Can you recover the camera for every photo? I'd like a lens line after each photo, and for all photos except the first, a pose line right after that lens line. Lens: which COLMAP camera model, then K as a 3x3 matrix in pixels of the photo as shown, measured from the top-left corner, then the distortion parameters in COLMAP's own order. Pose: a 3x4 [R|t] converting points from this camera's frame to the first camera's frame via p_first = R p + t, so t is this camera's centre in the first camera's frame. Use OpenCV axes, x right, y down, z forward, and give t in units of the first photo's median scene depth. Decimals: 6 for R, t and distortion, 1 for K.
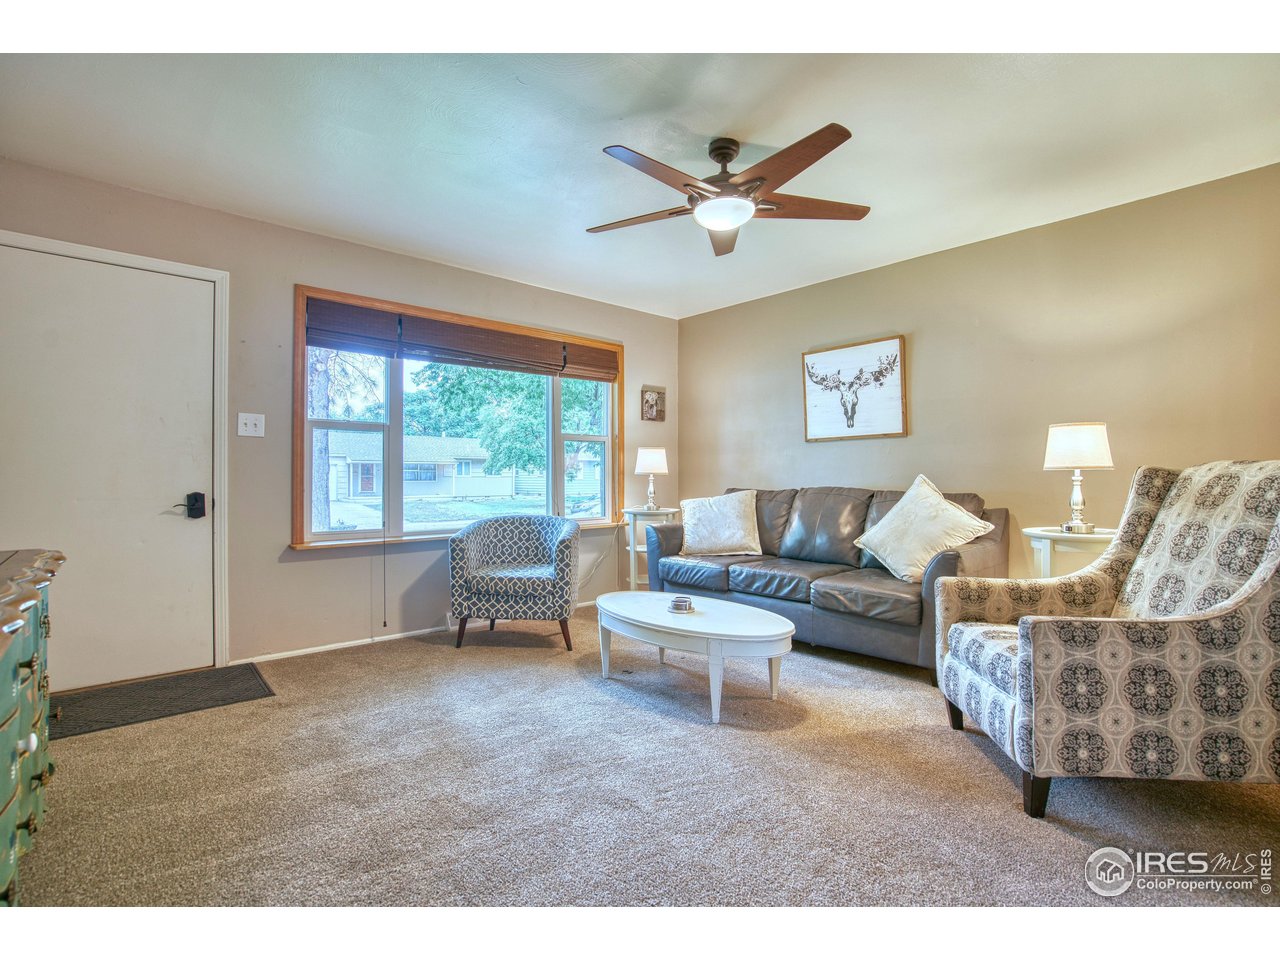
lens RADIAL K [[586.0, 0, 636.4], [0, 586.0, 478.3], [0, 0, 1]] dist [-0.037294, 0.007713]
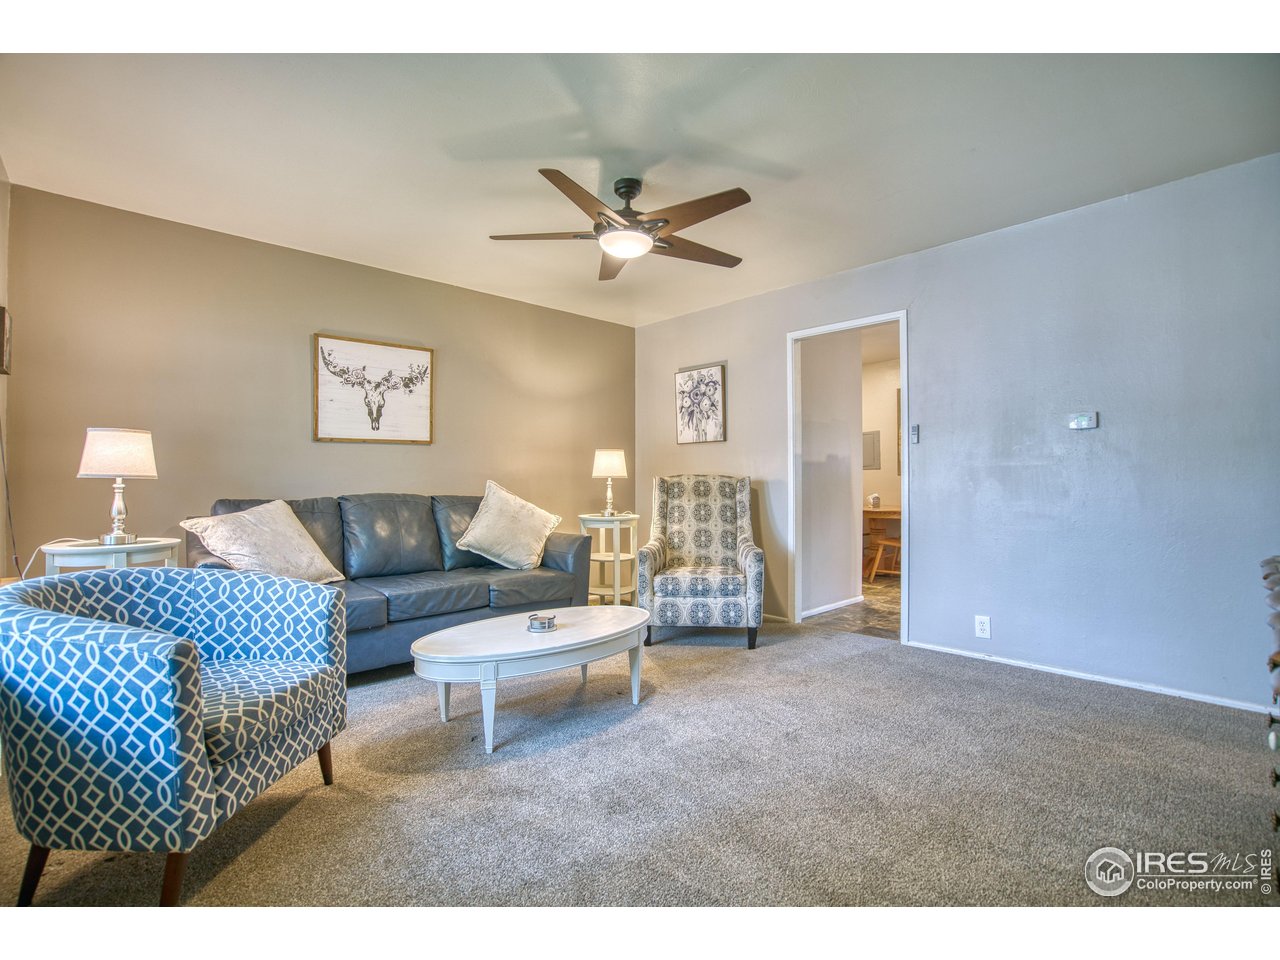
lens RADIAL K [[586.0, 0, 636.2], [0, 586.0, 479.2], [0, 0, 1]] dist [-0.037294, 0.007713]
pose [[0.002224, 0.010315, 0.999944, -0.593866], [0.005835, 0.999930, -0.010328, 0.003984], [-0.999981, 0.005857, 0.002164, 0.607909]]
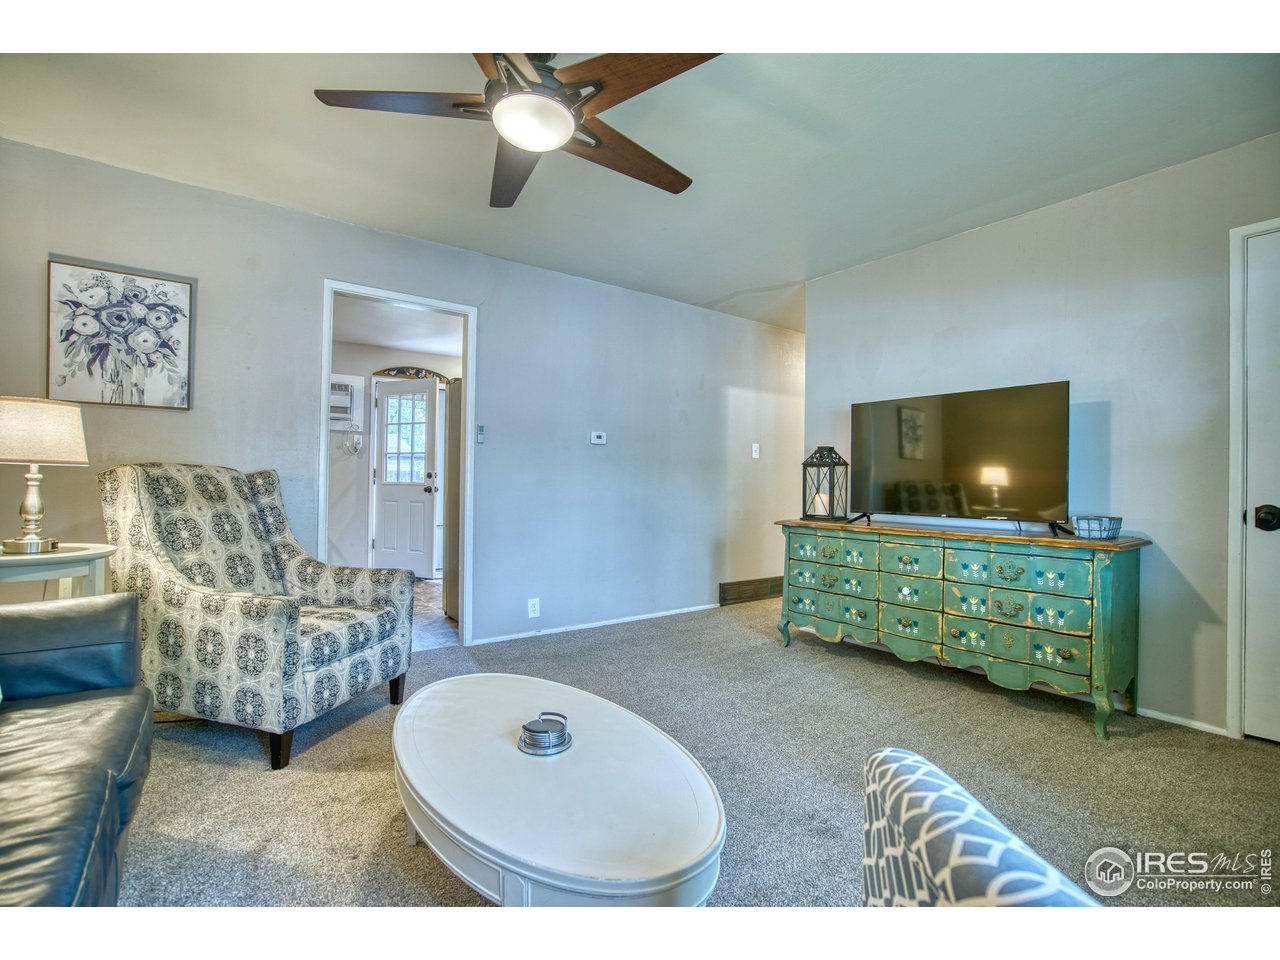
lens RADIAL K [[586.0, 0, 640.7], [0, 586.0, 479.7], [0, 0, 1]] dist [-0.037294, 0.007713]
pose [[-0.992062, -0.009153, 0.125419, -0.047618], [-0.009948, 0.999934, -0.005717, 0.000427], [-0.125358, -0.006919, -0.992087, 1.067510]]
